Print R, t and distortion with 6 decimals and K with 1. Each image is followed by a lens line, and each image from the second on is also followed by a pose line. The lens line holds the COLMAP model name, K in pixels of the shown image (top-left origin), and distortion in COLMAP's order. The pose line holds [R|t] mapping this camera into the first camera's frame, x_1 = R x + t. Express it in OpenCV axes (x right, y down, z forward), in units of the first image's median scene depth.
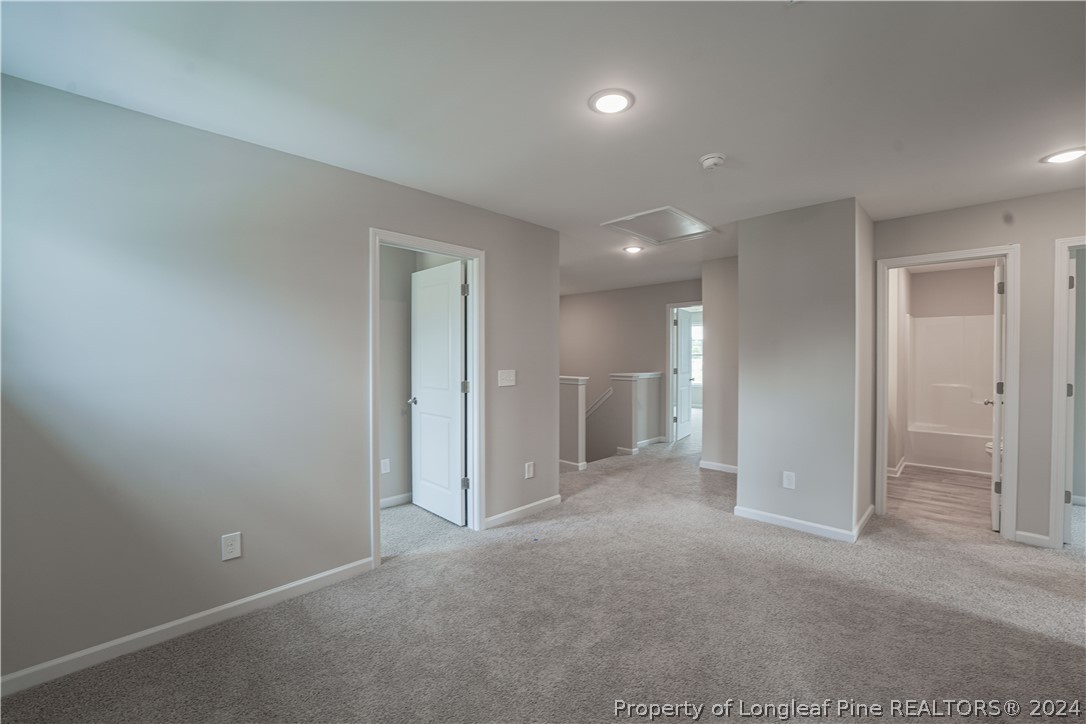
lens RADIAL K [[449.7, 0, 541.5], [0, 449.7, 355.4], [0, 0, 1]] dist [-0.019145, 0.001953]
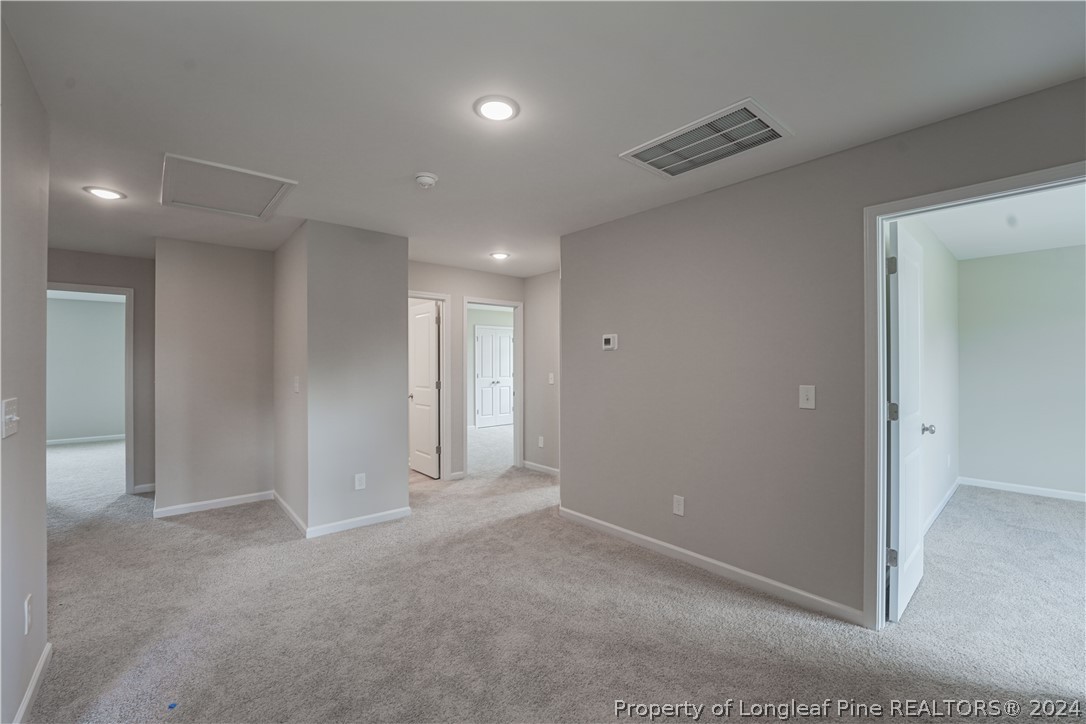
lens RADIAL K [[449.7, 0, 541.7], [0, 449.7, 366.8], [0, 0, 1]] dist [-0.019145, 0.001953]
pose [[0.084459, -0.004363, 0.996417, -0.502598], [0.003432, 0.999986, 0.004088, 0.004145], [-0.996421, 0.003075, 0.084472, 0.515079]]
